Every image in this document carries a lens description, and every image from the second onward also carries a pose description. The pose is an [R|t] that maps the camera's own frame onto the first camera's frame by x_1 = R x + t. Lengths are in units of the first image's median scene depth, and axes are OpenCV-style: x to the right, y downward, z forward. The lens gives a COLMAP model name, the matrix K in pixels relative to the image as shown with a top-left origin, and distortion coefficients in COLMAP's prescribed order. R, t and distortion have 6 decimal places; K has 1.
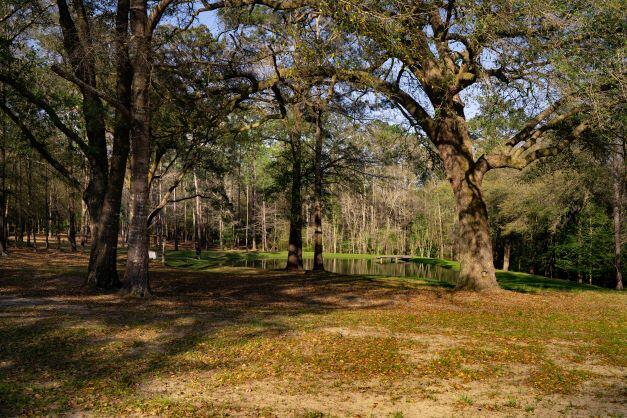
lens RADIAL K [[599.7, 0, 313.4], [0, 599.7, 206.8], [0, 0, 1]] dist [-0.123314, 0.149981]
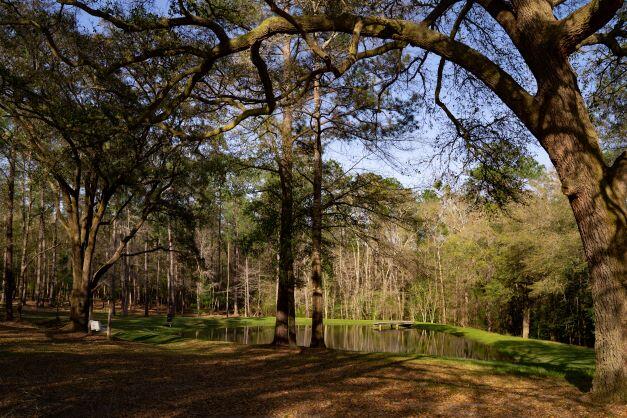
lens RADIAL K [[599.7, 0, 313.4], [0, 599.7, 206.8], [0, 0, 1]] dist [-0.123314, 0.149981]
pose [[0.999669, -0.000863, 0.025711, -0.012158], [0.003551, 0.994498, -0.104692, 0.009790], [-0.025479, 0.104749, 0.994172, 0.206700]]
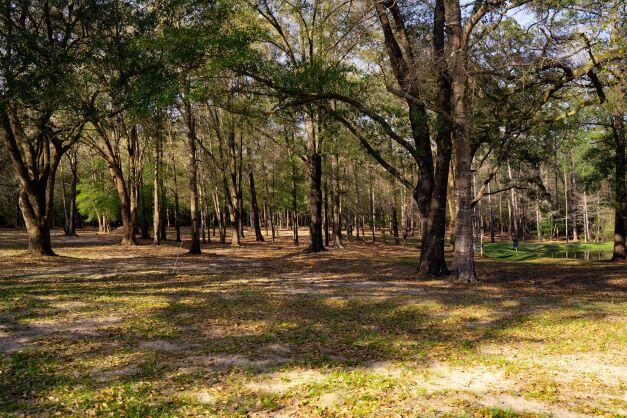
lens RADIAL K [[599.7, 0, 313.4], [0, 599.7, 206.8], [0, 0, 1]] dist [-0.123314, 0.149981]
pose [[0.869591, -0.034563, -0.492561, 0.002625], [0.040827, 0.999164, 0.001967, -0.001115], [0.492081, -0.021820, 0.870276, -0.028901]]
